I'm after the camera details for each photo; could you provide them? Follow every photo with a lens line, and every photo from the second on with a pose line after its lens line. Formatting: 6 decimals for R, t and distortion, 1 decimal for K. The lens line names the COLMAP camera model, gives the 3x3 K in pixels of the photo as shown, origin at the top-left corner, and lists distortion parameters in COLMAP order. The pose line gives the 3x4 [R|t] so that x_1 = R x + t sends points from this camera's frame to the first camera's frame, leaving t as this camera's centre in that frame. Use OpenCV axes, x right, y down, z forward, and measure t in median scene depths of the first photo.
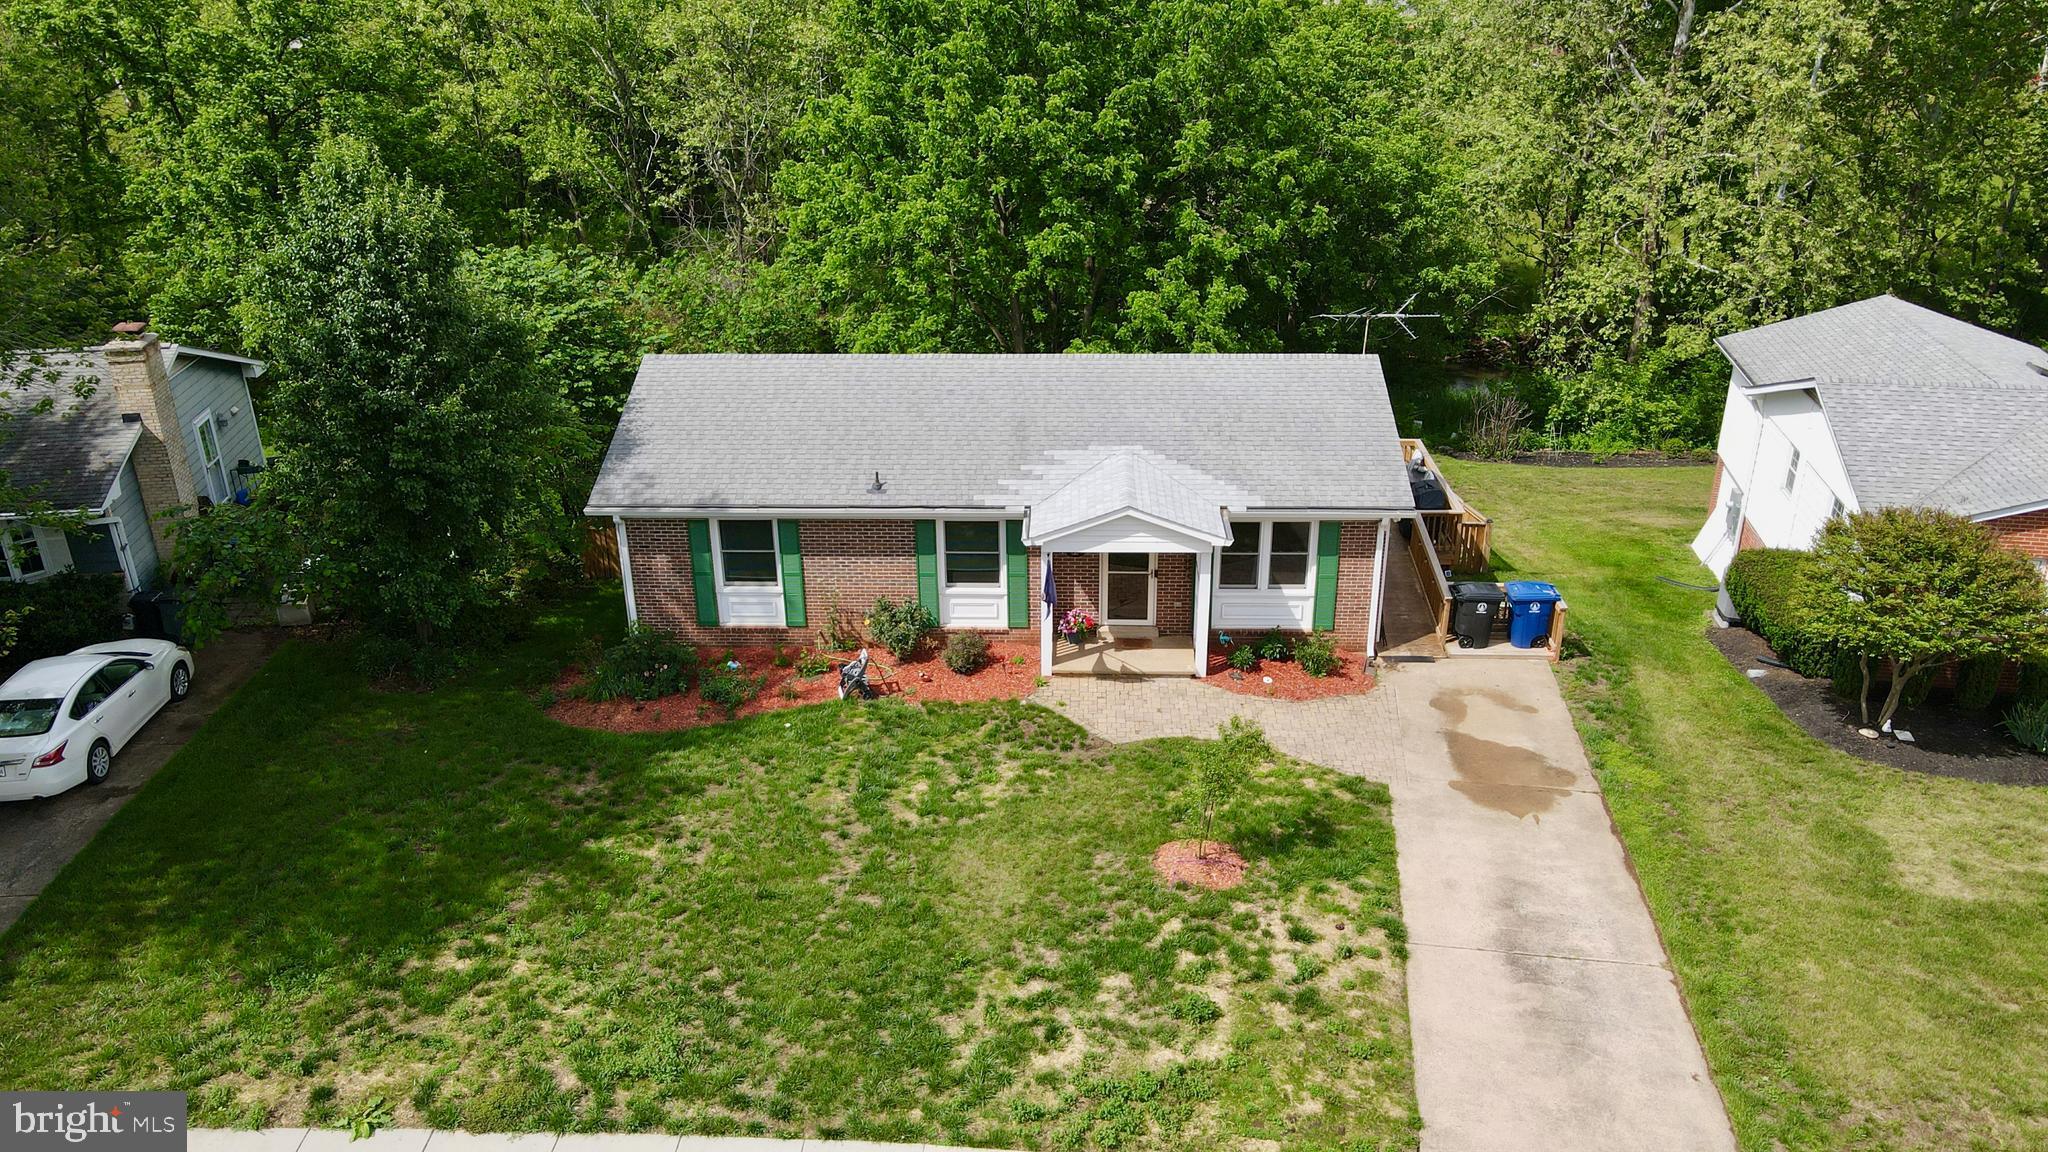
lens RADIAL K [[1523.3, 0, 1022.2], [0, 1523.3, 575.3], [0, 0, 1]] dist [0.017589, 0.006224]
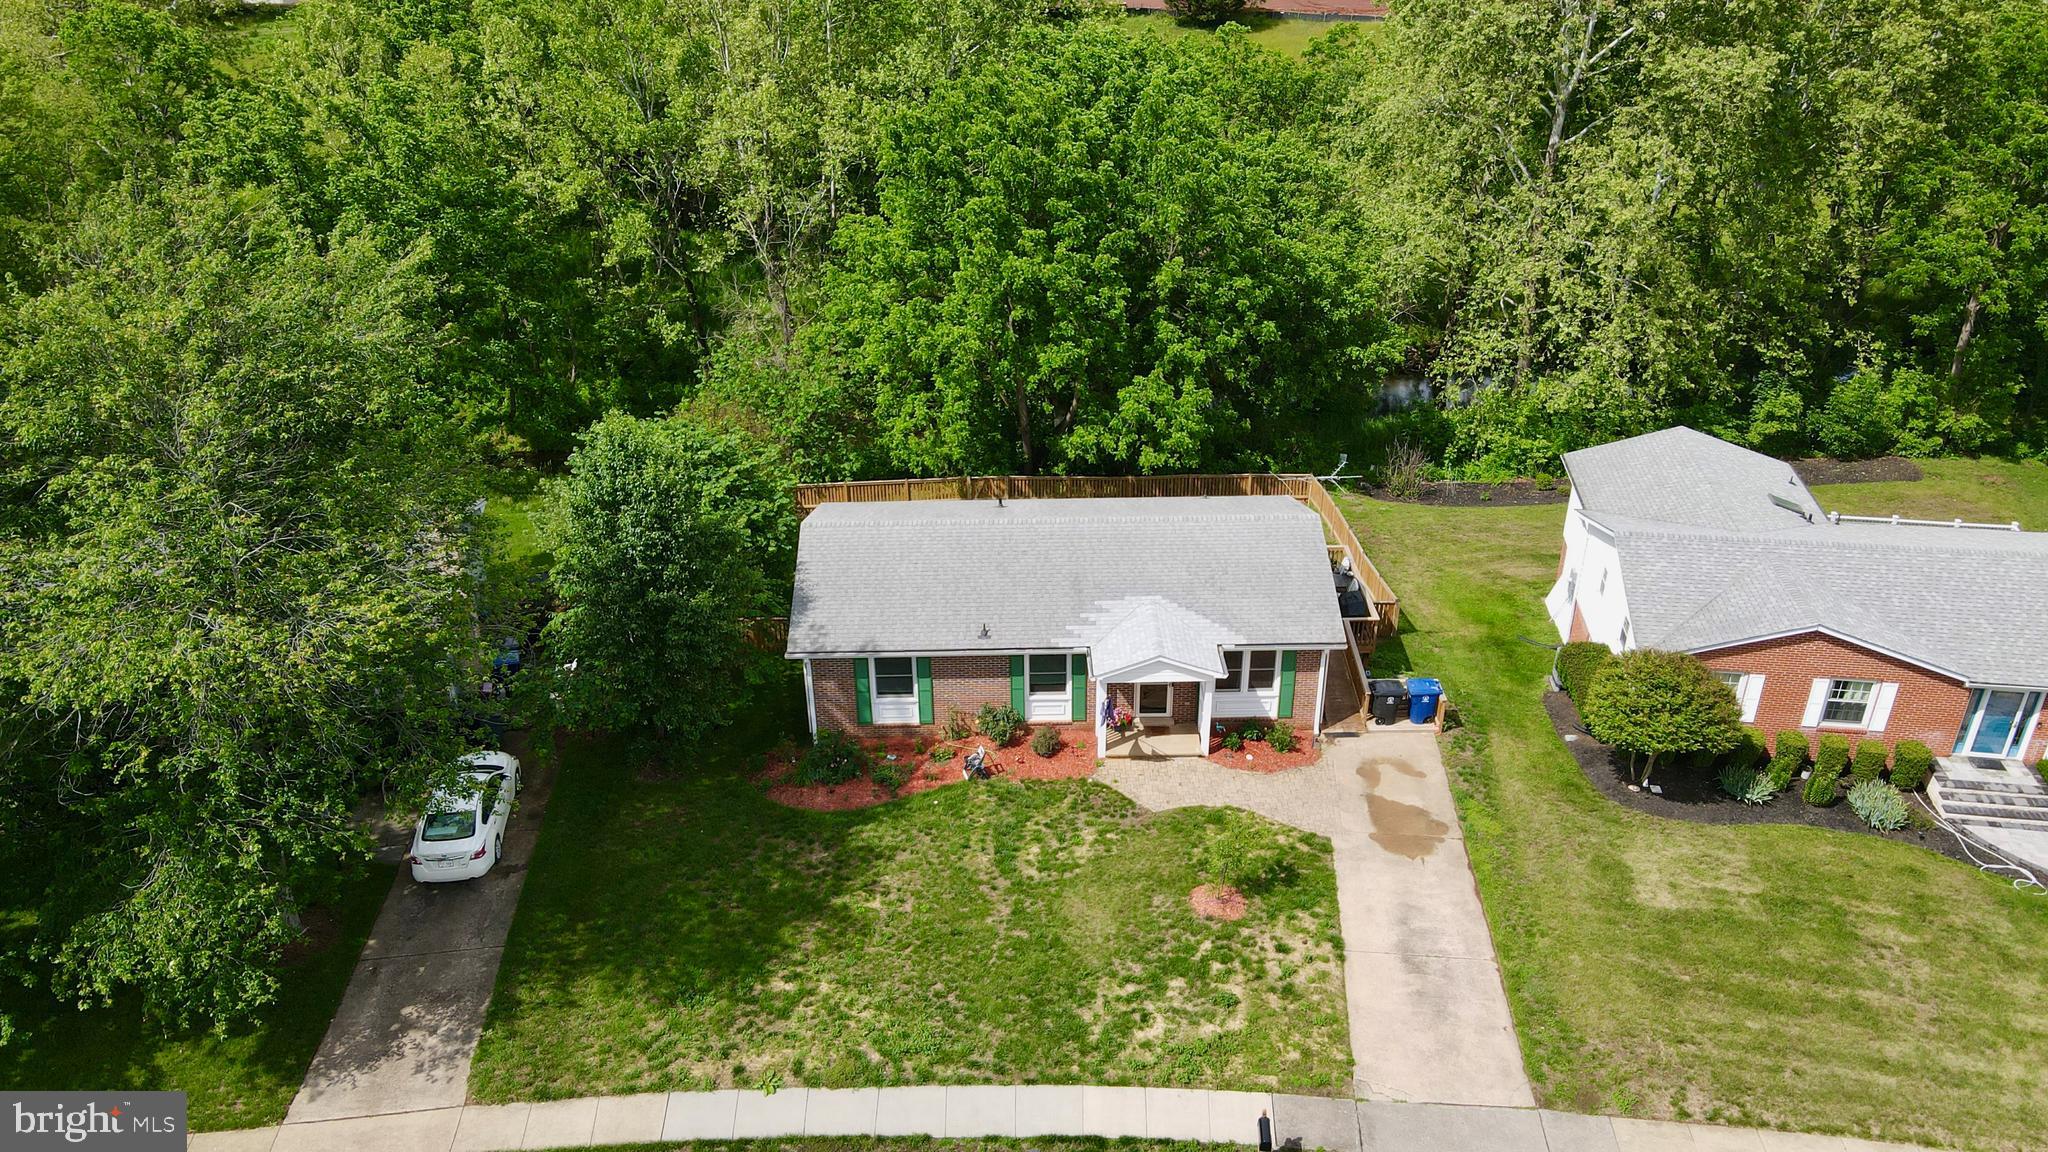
lens RADIAL K [[1523.3, 0, 1023.2], [0, 1523.3, 578.2], [0, 0, 1]] dist [0.017589, 0.006224]
pose [[0.998478, -0.025479, 0.048915, -0.144825], [0.021291, 0.996211, 0.084319, -0.264989], [-0.050878, -0.083149, 0.995238, -0.519946]]
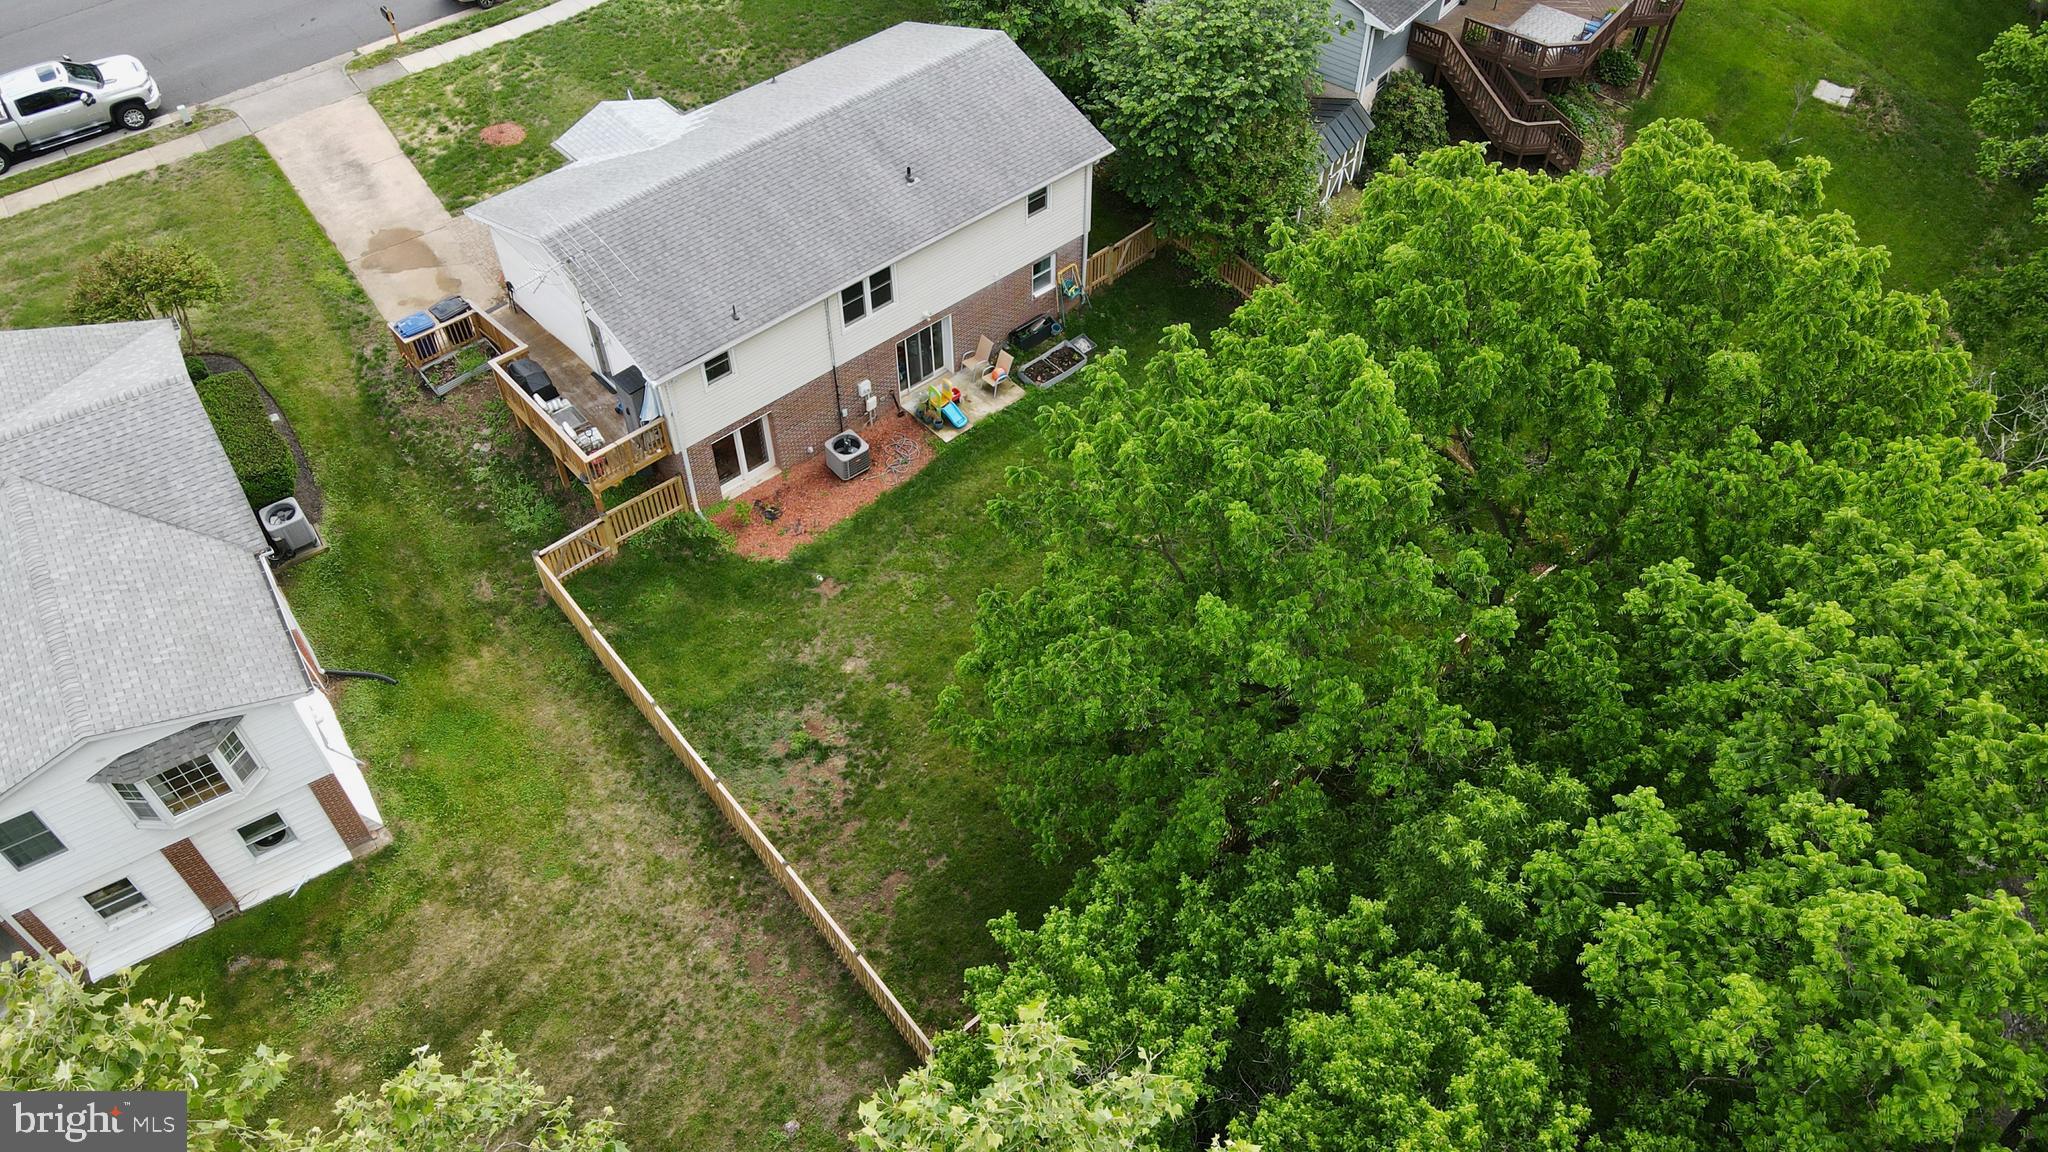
lens RADIAL K [[1523.3, 0, 1024.2], [0, 1523.3, 579.3], [0, 0, 1]] dist [0.017589, 0.006224]
pose [[-0.726089, 0.524450, -0.444687, 0.784087], [-0.258009, 0.391663, 0.883194, -1.501017], [0.637359, 0.756011, -0.149069, 2.031008]]
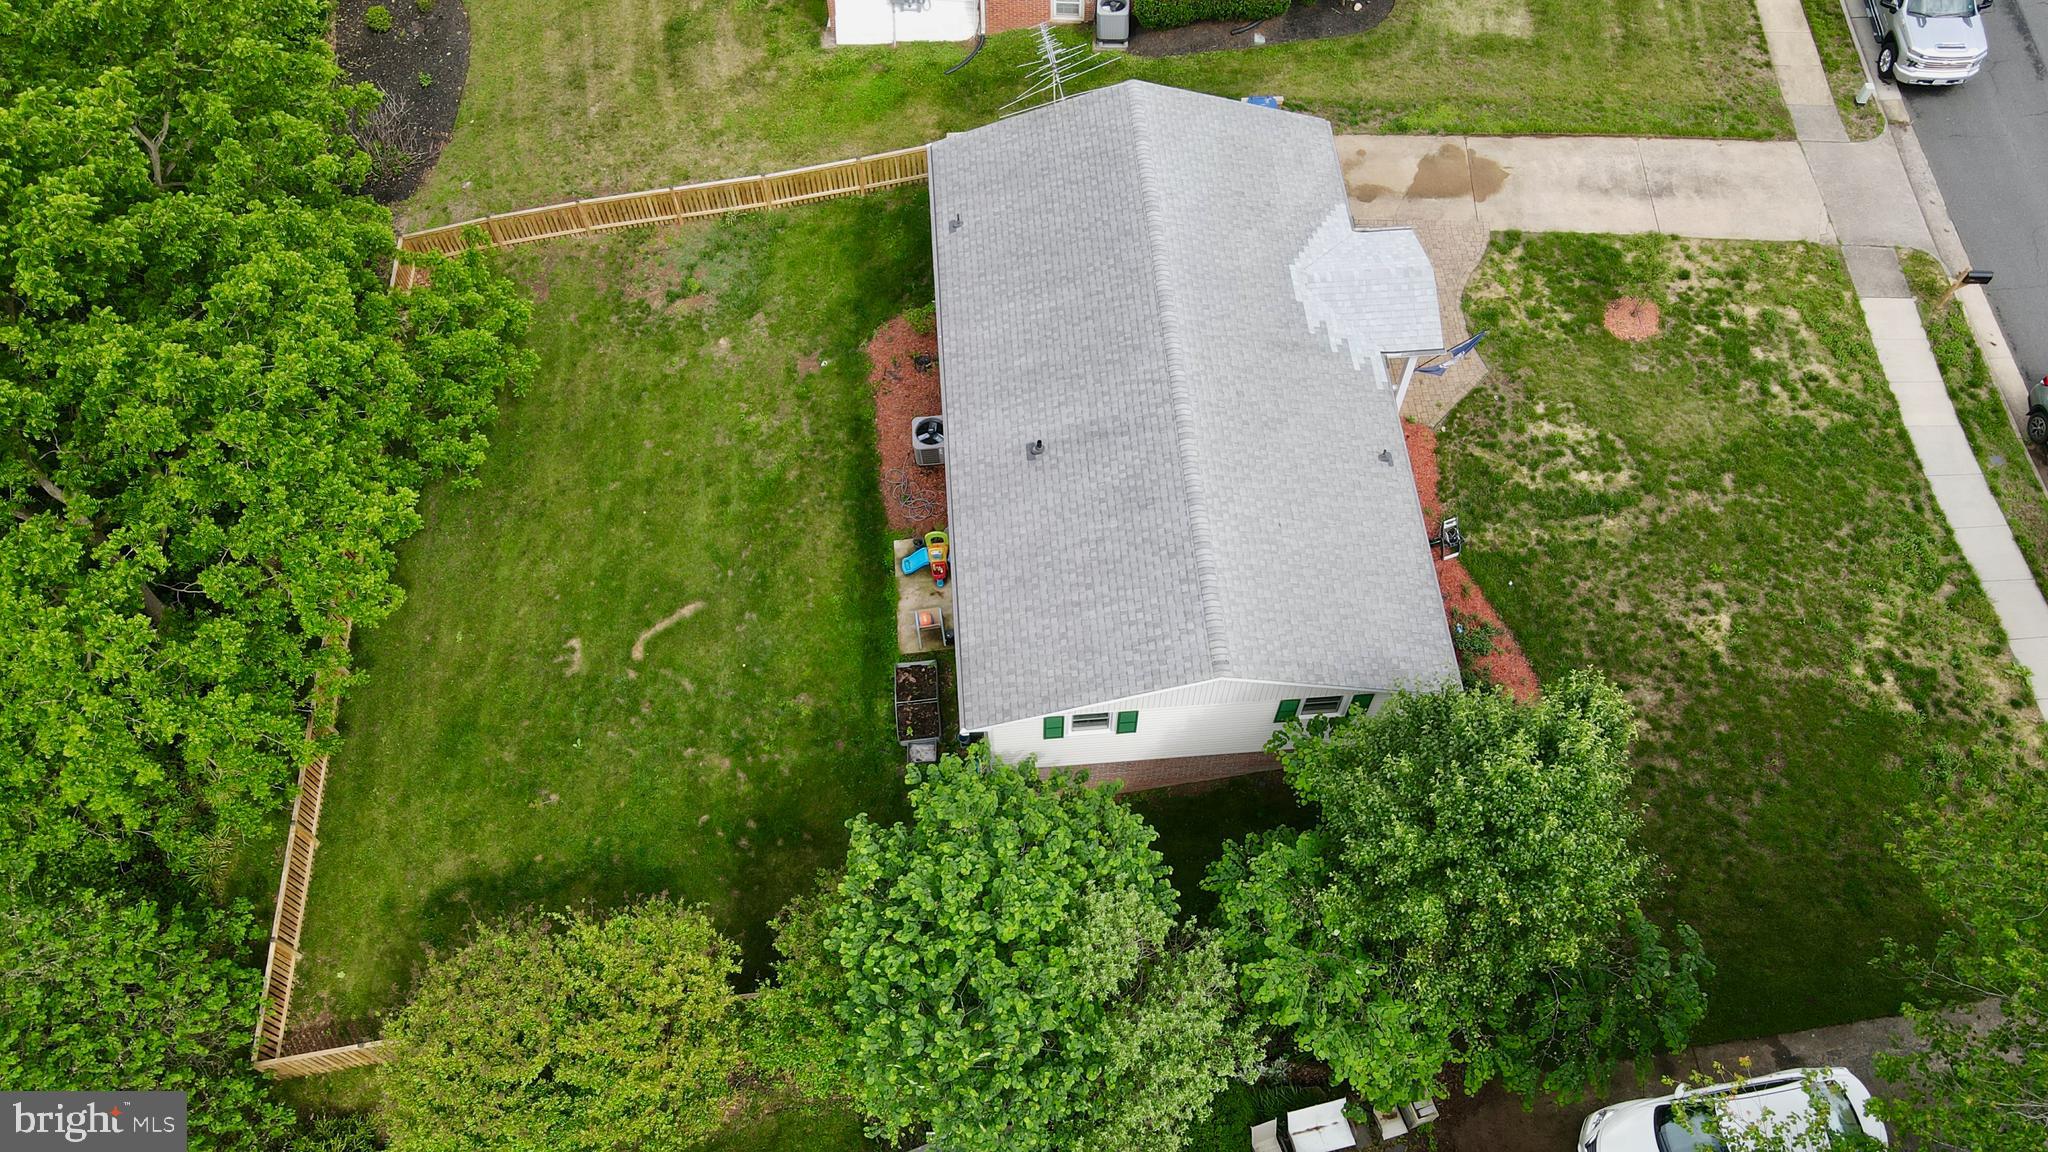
lens RADIAL K [[1523.3, 0, 1032.9], [0, 1523.3, 581.1], [0, 0, 1]] dist [0.017589, 0.006224]
pose [[-0.111537, -0.857532, 0.502193, -0.788066], [0.399947, 0.423878, 0.812631, -1.151398], [-0.909726, 0.291489, 0.295690, 1.053962]]
